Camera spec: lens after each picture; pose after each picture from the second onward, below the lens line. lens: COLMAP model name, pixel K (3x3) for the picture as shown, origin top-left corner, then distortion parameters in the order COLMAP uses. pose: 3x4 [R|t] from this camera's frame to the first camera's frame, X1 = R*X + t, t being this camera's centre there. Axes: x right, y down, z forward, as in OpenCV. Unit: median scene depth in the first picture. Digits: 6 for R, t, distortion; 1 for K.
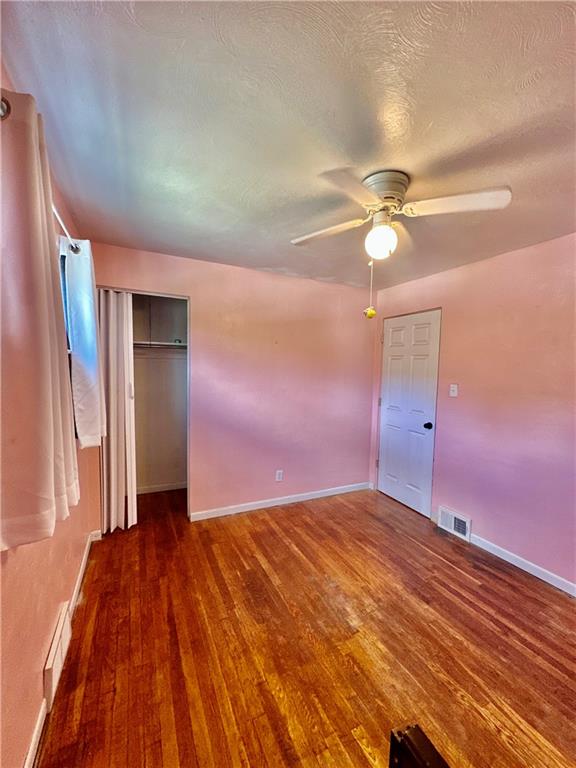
lens RADIAL K [[306.7, 0, 288.0], [0, 306.7, 384.0], [0, 0, 1]] dist [0.001373, 0.000622]
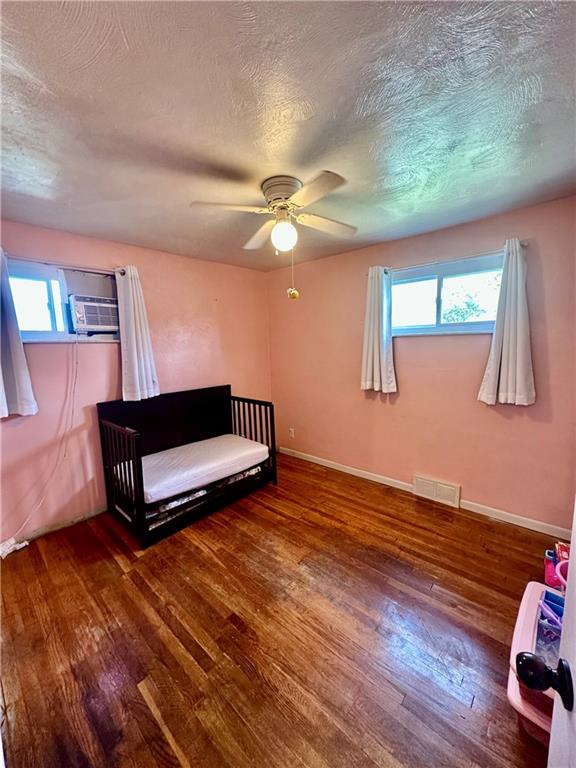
lens RADIAL K [[306.7, 0, 288.0], [0, 306.7, 384.0], [0, 0, 1]] dist [0.001373, 0.000622]
pose [[-0.930383, 0.049473, -0.363235, 0.667130], [-0.018640, 0.983185, 0.181657, -0.107200], [0.366114, 0.175782, -0.913817, 1.953521]]
